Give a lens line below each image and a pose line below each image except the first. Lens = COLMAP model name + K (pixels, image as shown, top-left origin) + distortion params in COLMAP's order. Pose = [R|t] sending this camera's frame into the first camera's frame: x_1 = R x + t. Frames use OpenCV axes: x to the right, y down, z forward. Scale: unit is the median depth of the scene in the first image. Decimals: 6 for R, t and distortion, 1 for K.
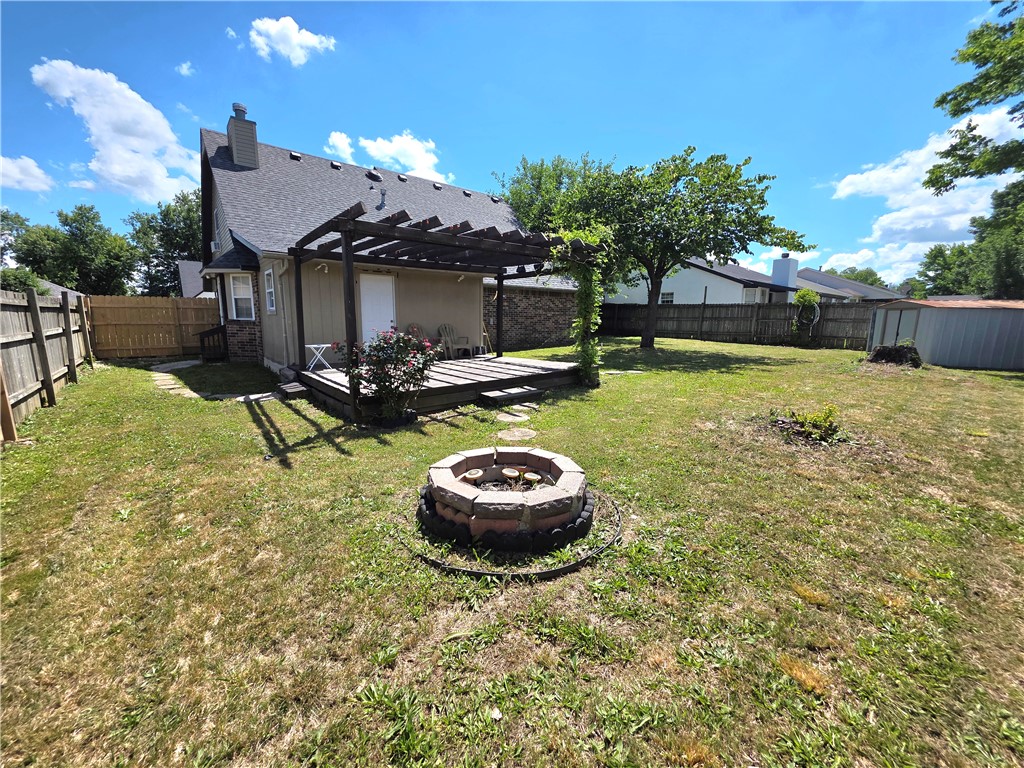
lens RADIAL K [[411.8, 0, 511.7], [0, 411.8, 386.4], [0, 0, 1]] dist [-0.001496, 0.001414]
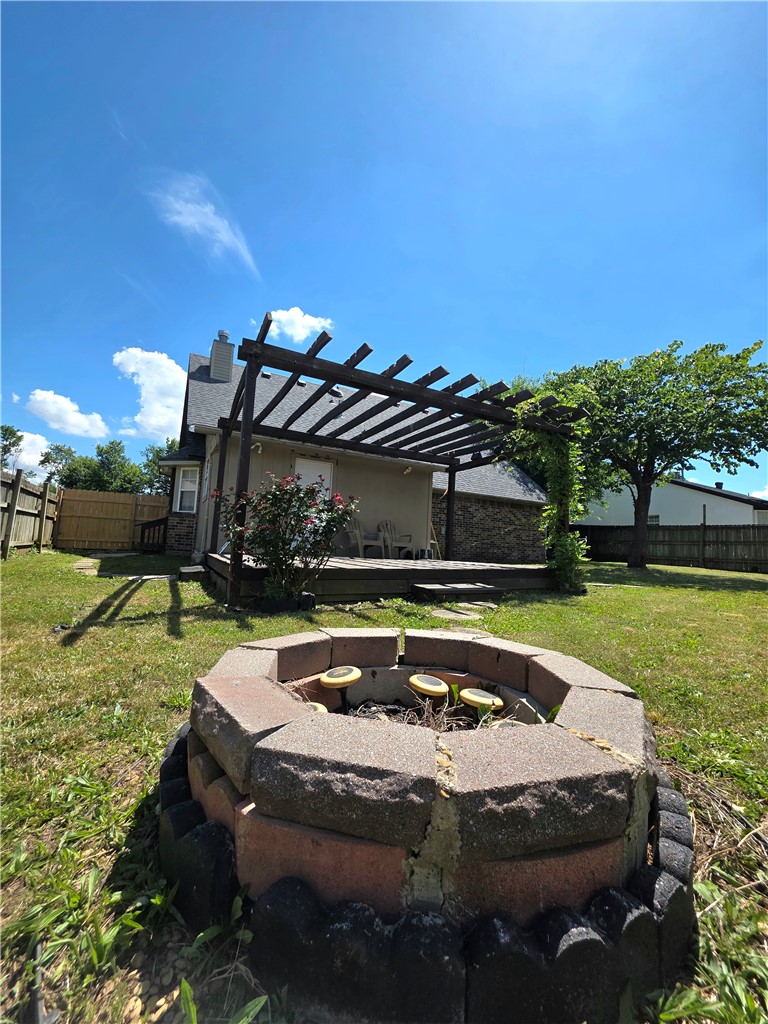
lens RADIAL K [[411.8, 0, 389.8], [0, 411.8, 511.1], [0, 0, 1]] dist [-0.001496, 0.001414]
pose [[0.981080, 0.024843, -0.192004, 0.014885], [-0.073381, 0.965452, -0.250034, 0.061557], [0.179159, 0.259393, 0.949009, 0.229241]]
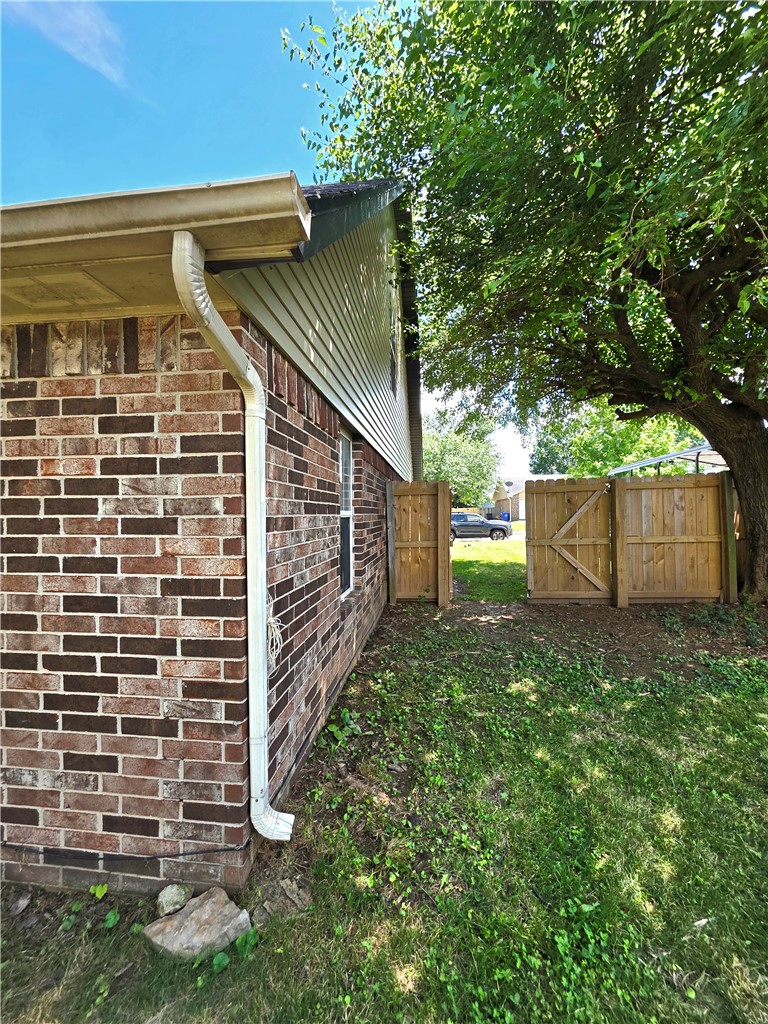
lens RADIAL K [[411.8, 0, 387.3], [0, 411.8, 510.2], [0, 0, 1]] dist [-0.001496, 0.001414]
pose [[0.694670, -0.018246, -0.719097, 0.553746], [-0.108951, 0.985476, -0.130254, -0.399263], [0.711030, 0.168830, 0.682593, 2.175196]]
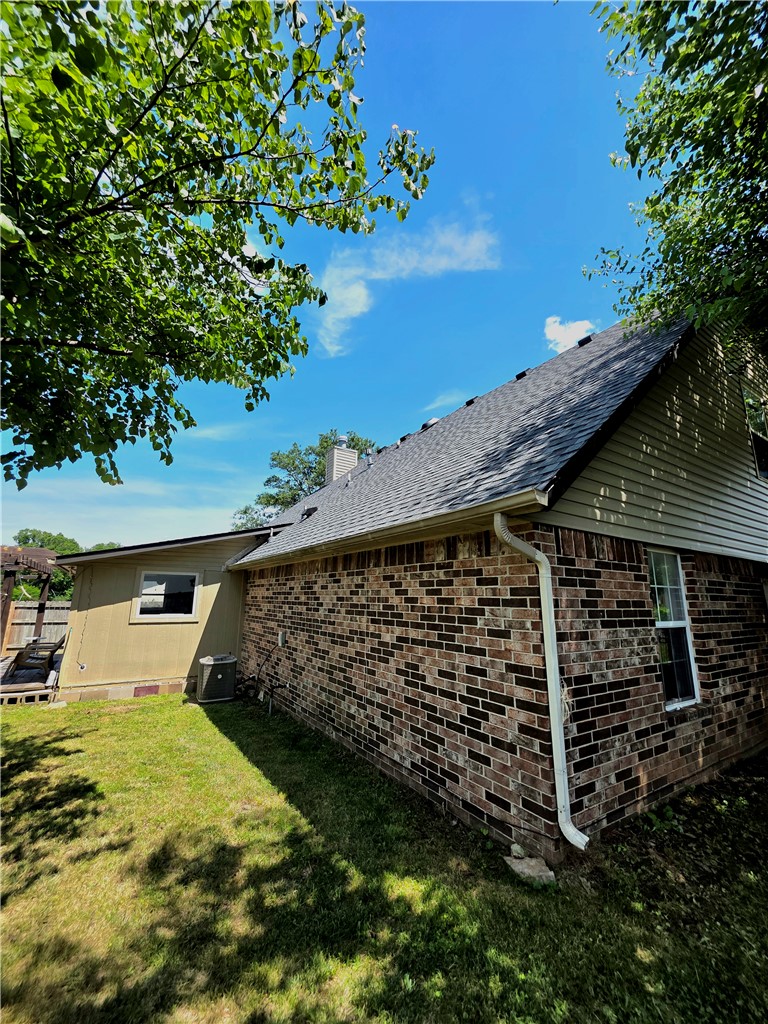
lens RADIAL K [[411.8, 0, 383.2], [0, 411.8, 508.2], [0, 0, 1]] dist [-0.001496, 0.001414]
pose [[-0.113342, -0.223705, -0.968044, 0.747711], [-0.181517, 0.962587, -0.201191, -0.421013], [0.976834, 0.152913, -0.149708, 2.163550]]
